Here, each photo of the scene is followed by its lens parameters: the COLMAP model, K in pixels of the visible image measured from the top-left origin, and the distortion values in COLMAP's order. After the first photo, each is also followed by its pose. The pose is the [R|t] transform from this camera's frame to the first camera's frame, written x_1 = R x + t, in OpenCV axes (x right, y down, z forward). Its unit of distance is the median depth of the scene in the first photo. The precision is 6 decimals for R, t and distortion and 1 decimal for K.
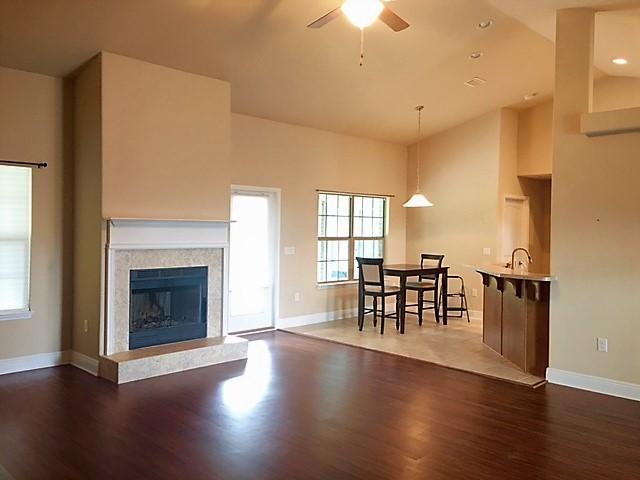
lens RADIAL K [[535.0, 0, 320.0], [0, 535.0, 240.0], [0, 0, 1]] dist [-0.000519, 0.000349]
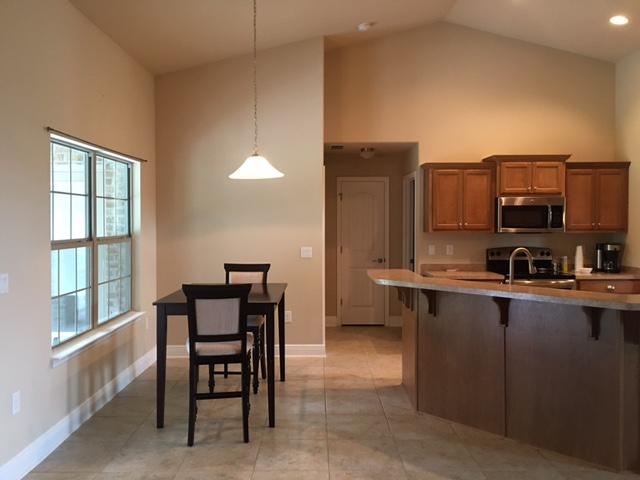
lens RADIAL K [[543.9, 0, 318.8], [0, 543.9, 228.0], [0, 0, 1]] dist [0.012366, 0.007366]
pose [[0.705656, -0.023693, 0.708158, -0.211751], [0.029374, 0.999560, 0.004172, -0.015947], [-0.707945, 0.017857, 0.706042, 0.745169]]
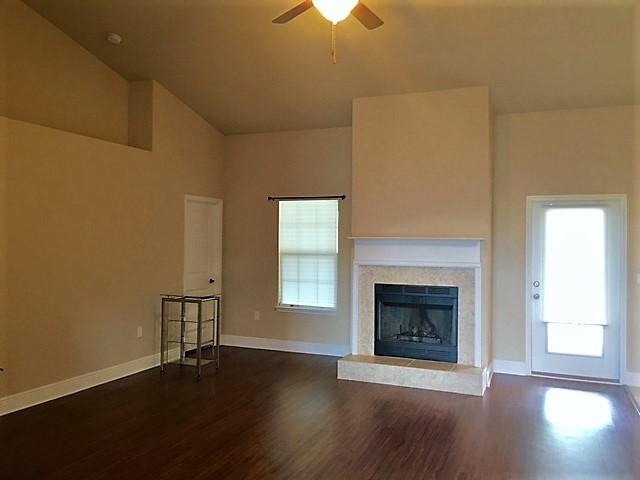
lens RADIAL K [[535.0, 0, 320.0], [0, 535.0, 240.0], [0, 0, 1]] dist [-0.000519, 0.000349]
pose [[0.365425, -0.012813, -0.930752, 0.575365], [-0.028446, 0.999285, -0.024925, -0.003252], [0.930406, 0.035585, 0.364799, 0.429396]]
